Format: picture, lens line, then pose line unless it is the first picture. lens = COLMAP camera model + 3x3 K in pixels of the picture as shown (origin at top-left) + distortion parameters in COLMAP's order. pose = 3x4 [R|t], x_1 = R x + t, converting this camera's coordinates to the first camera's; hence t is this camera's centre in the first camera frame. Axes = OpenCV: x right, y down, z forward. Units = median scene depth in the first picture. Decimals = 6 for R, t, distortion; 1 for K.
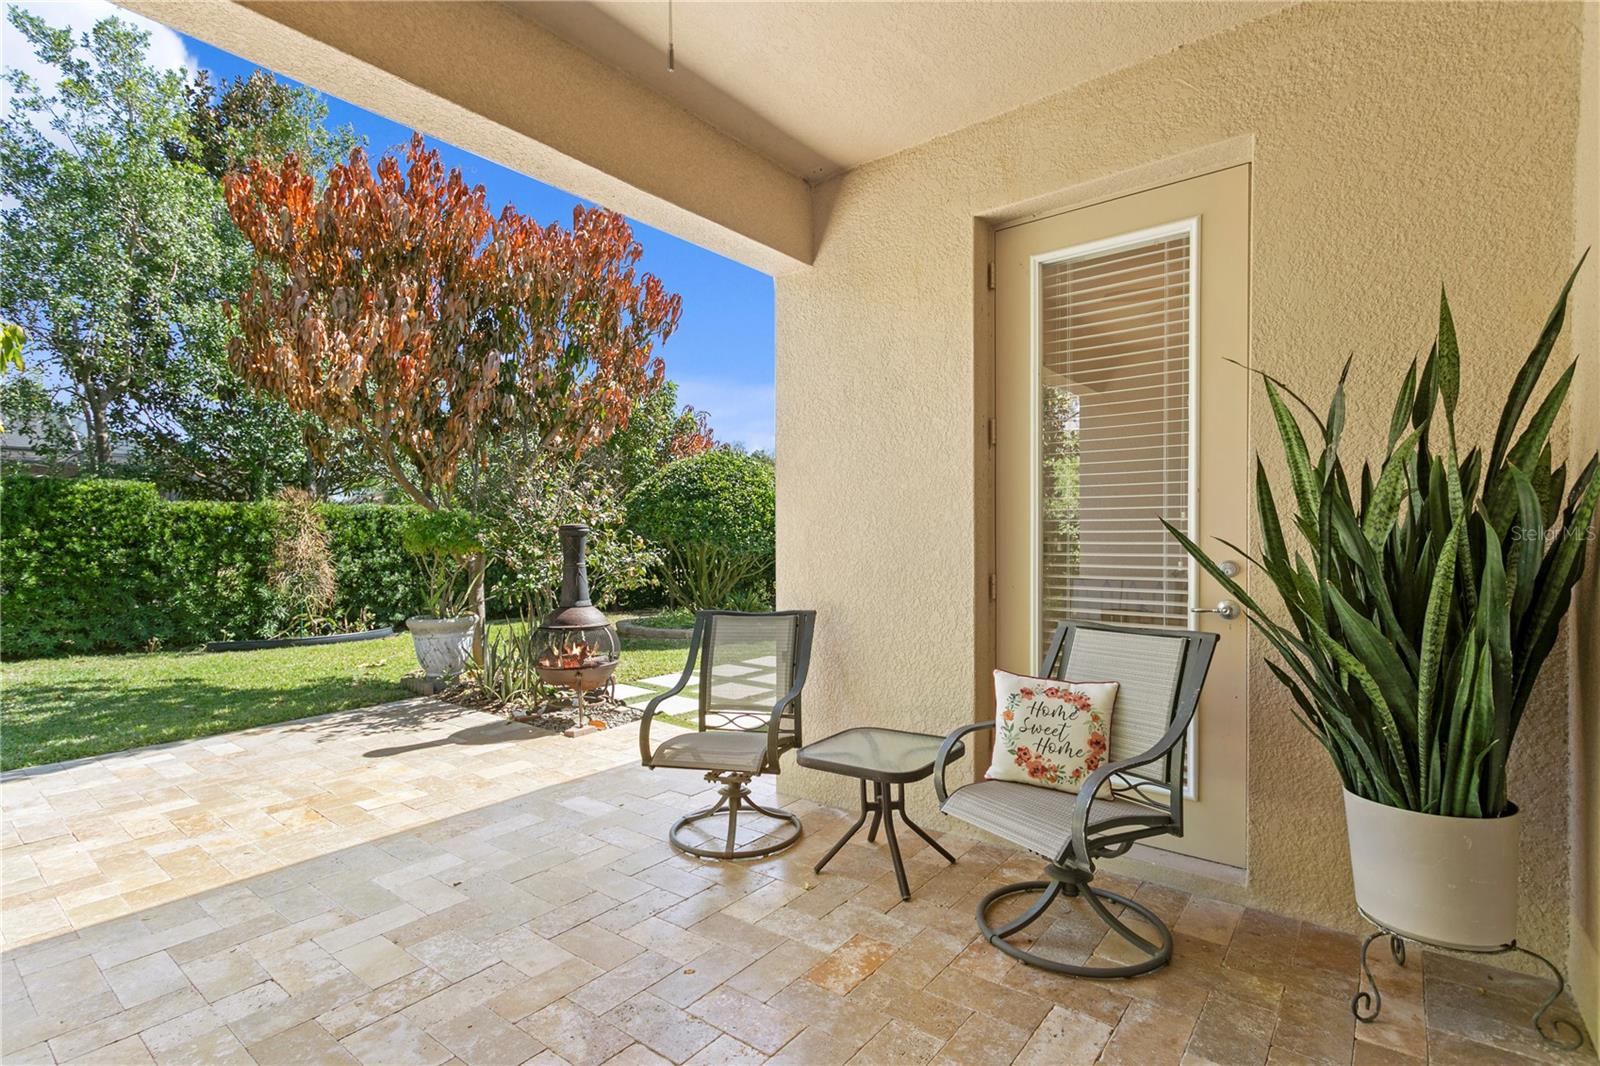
lens RADIAL K [[785.7, 0, 768.0], [0, 785.7, 554.3], [0, 0, 1]] dist [0.029088, -0.001159]
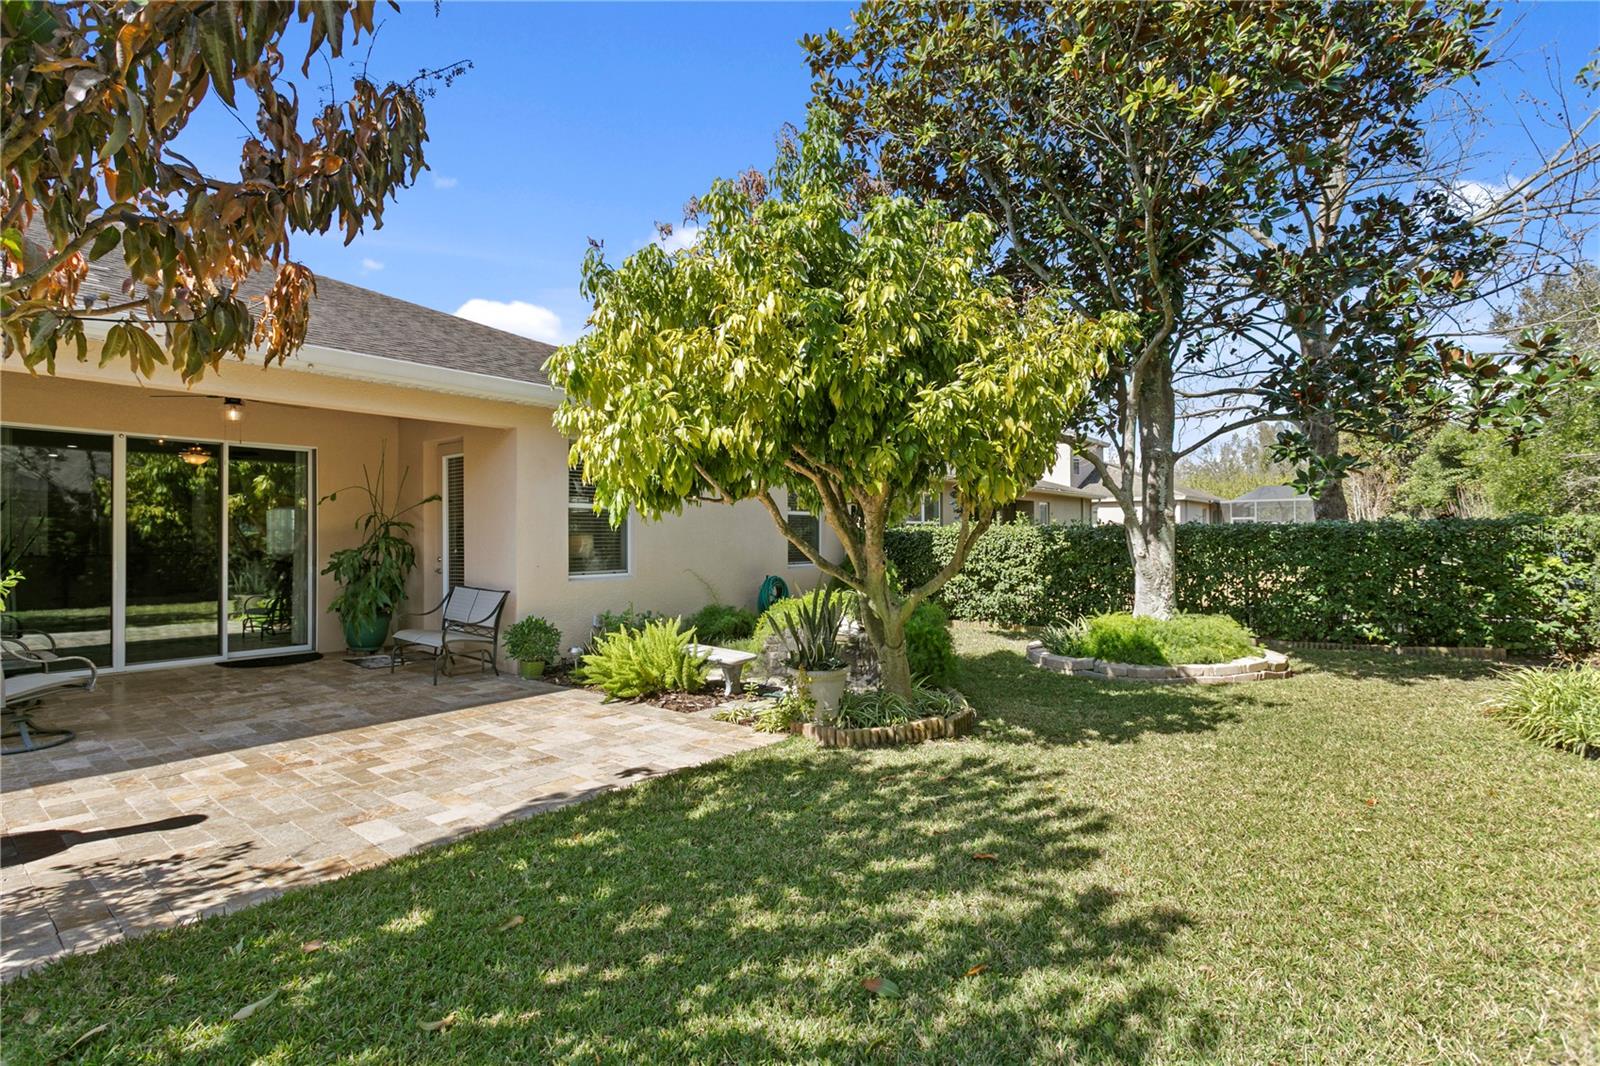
lens RADIAL K [[768.3, 0, 778.1], [0, 768.3, 531.6], [0, 0, 1]] dist [0.010398, -0.000147]
pose [[-0.999954, 0.008874, -0.003715, -0.778090], [0.008798, 0.999759, 0.020094, -0.046145], [0.003893, 0.020060, -0.999791, 1.266950]]
